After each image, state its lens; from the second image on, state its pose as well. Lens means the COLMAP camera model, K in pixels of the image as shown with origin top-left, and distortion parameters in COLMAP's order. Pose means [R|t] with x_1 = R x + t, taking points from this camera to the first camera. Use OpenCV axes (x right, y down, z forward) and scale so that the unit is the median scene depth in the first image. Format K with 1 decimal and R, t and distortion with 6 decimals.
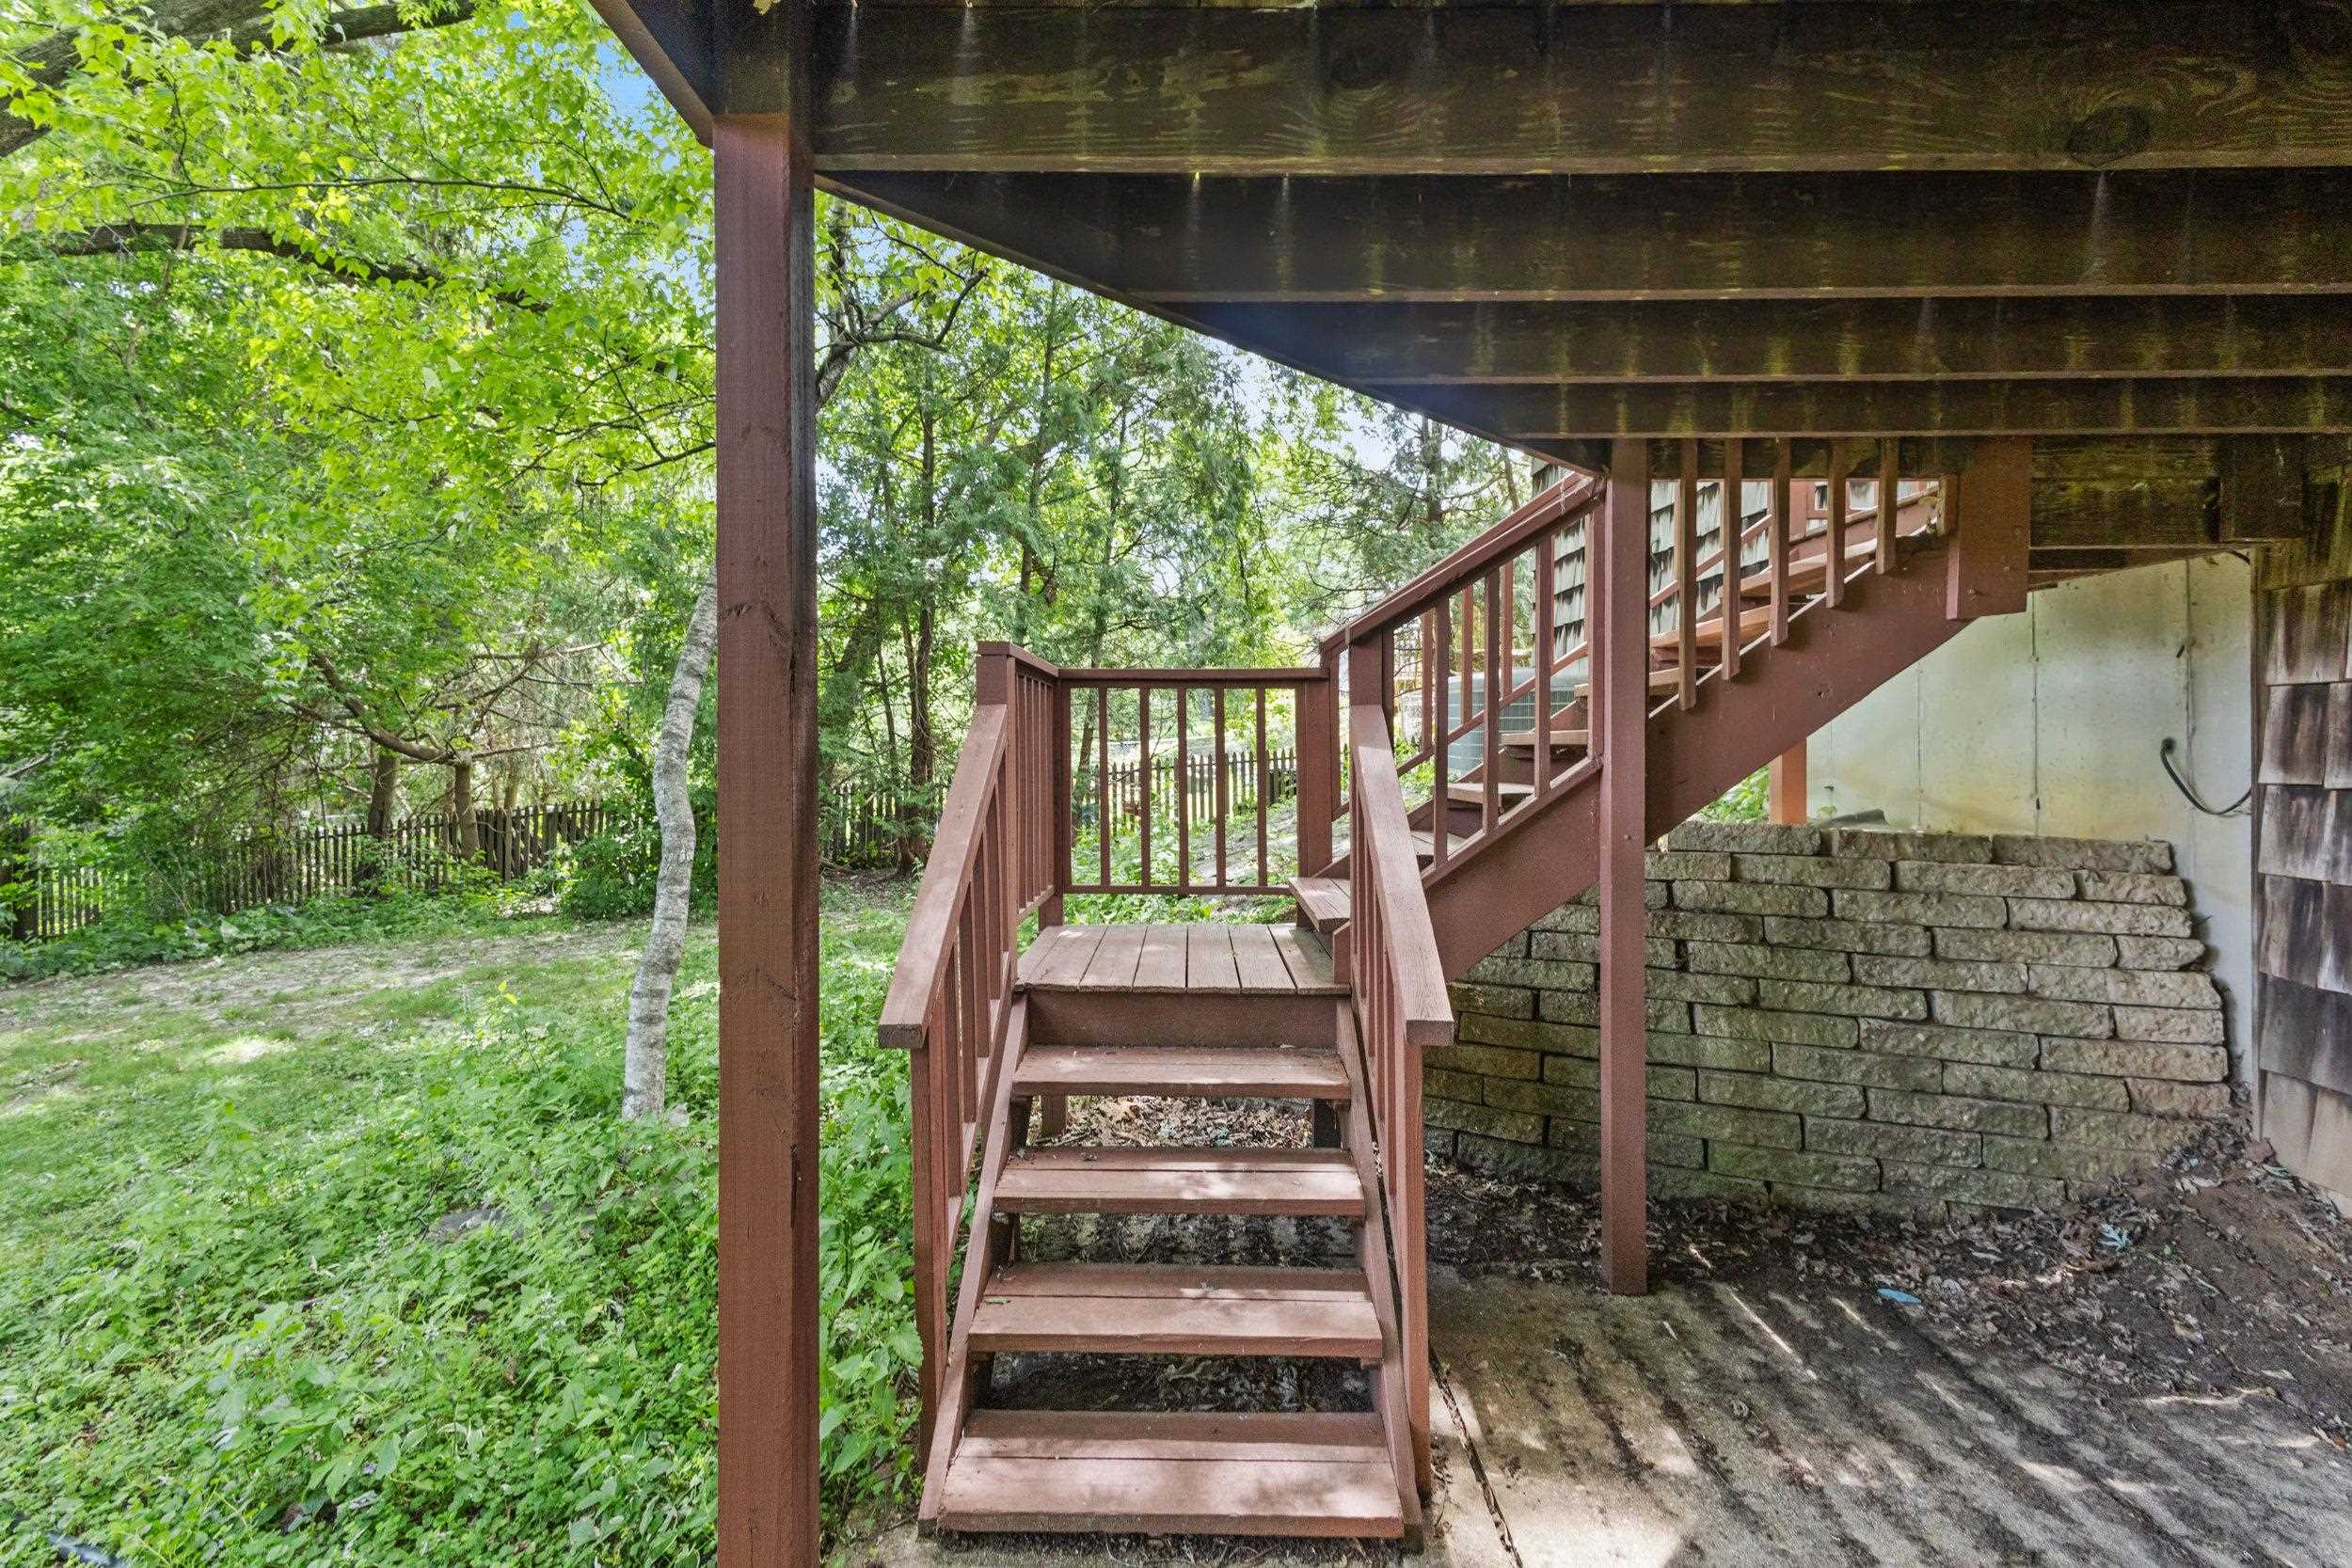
lens RADIAL K [[1088.0, 0, 1174.4], [0, 1088.0, 764.0], [0, 0, 1]] dist [0.006234, -0.000420]
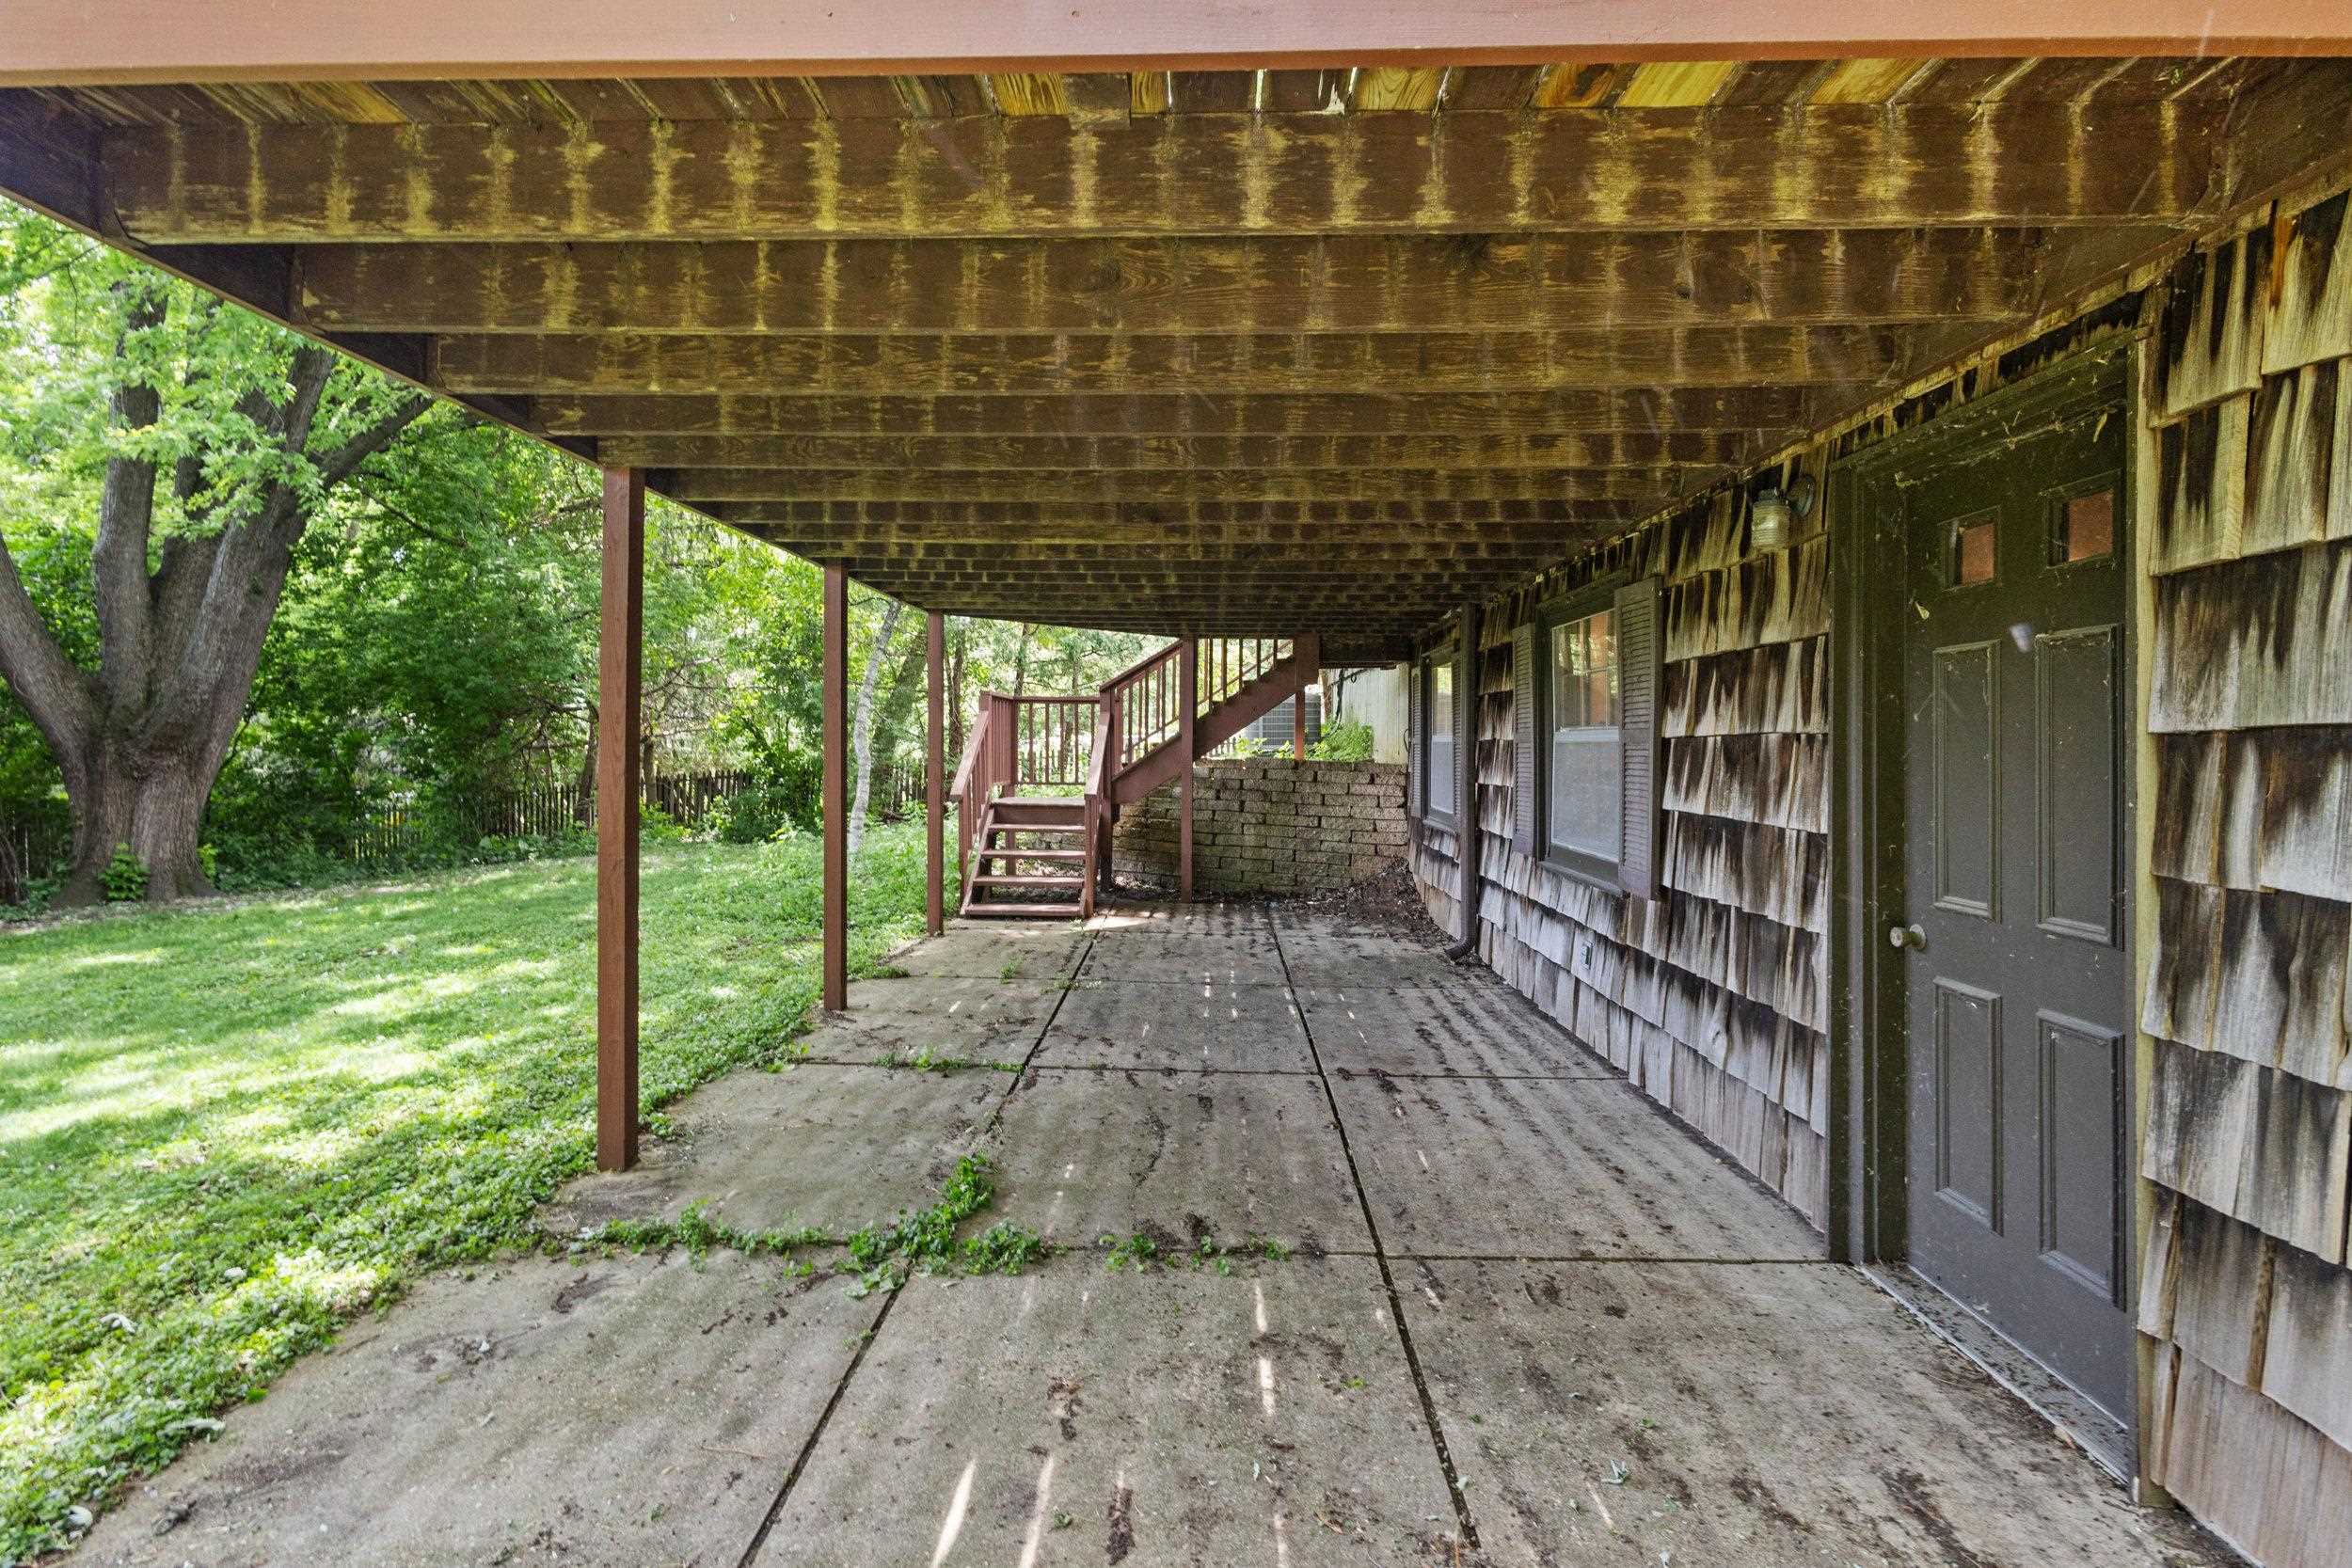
lens RADIAL K [[1088.0, 0, 1176.3], [0, 1088.0, 772.6], [0, 0, 1]] dist [0.006234, -0.000420]
pose [[0.999663, 0.010781, -0.023626, 0.392203], [-0.010573, 0.999904, 0.008930, 0.075623], [0.023721, -0.008678, 0.999681, -1.792223]]
